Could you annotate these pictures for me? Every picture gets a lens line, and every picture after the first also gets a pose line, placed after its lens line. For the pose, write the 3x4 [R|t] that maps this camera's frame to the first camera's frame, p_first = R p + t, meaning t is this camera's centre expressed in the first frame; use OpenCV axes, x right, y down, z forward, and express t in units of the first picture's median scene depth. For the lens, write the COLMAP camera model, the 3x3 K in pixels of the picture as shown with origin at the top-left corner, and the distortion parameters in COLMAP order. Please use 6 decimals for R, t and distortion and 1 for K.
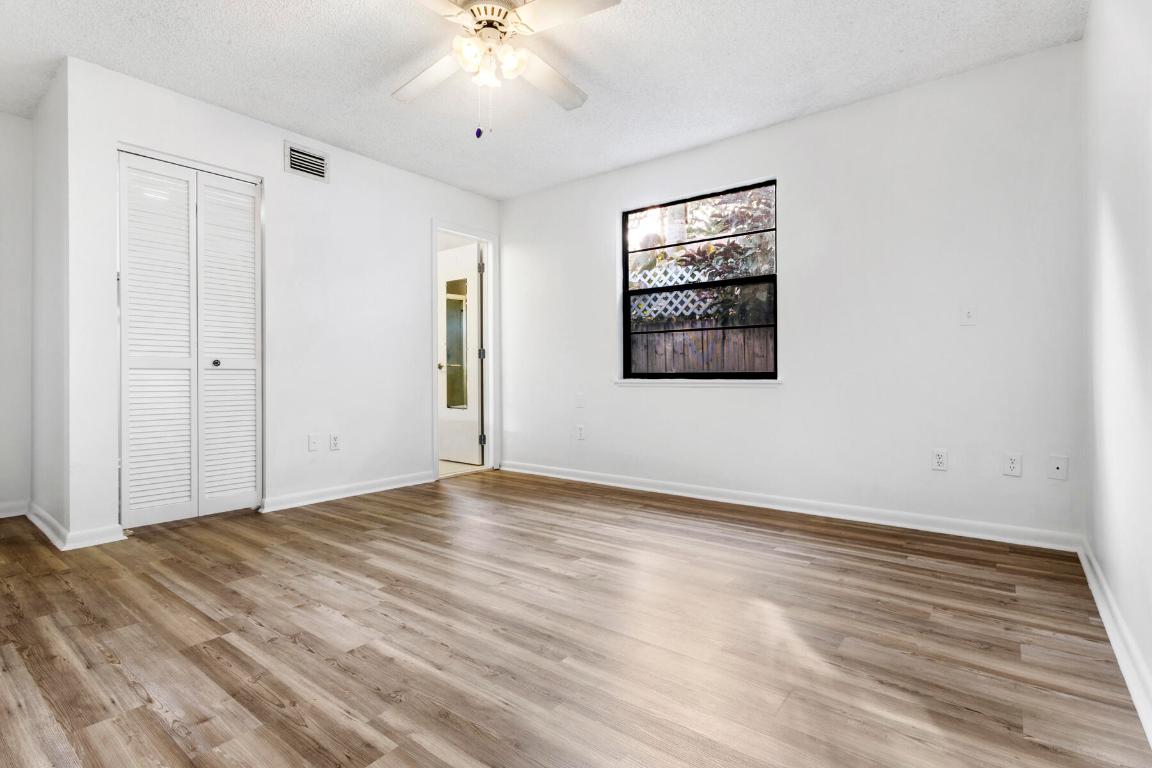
lens RADIAL K [[569.8, 0, 568.5], [0, 569.8, 373.3], [0, 0, 1]] dist [0.006476, 0.000052]
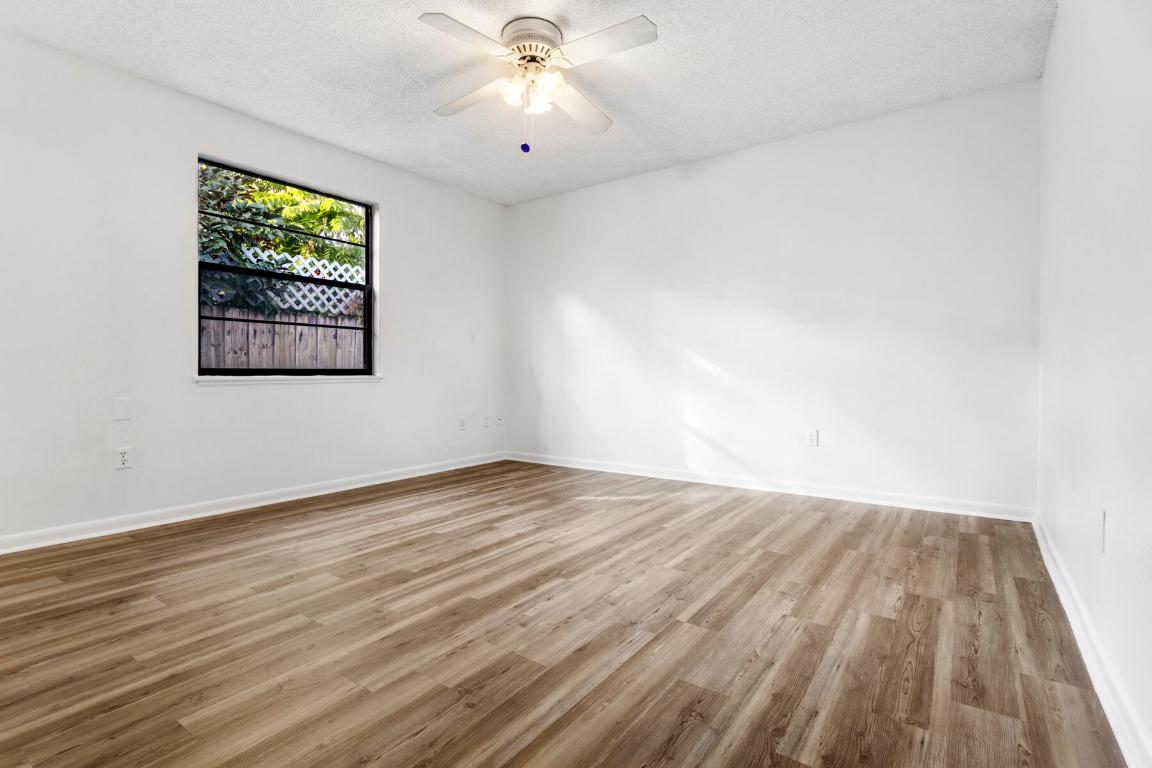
lens RADIAL K [[569.8, 0, 569.7], [0, 569.8, 385.3], [0, 0, 1]] dist [0.006476, 0.000052]
pose [[-0.071353, -0.017048, 0.997305, -1.376511], [-0.003107, 0.999853, 0.016869, 0.014120], [-0.997446, -0.001895, -0.071396, 1.094661]]
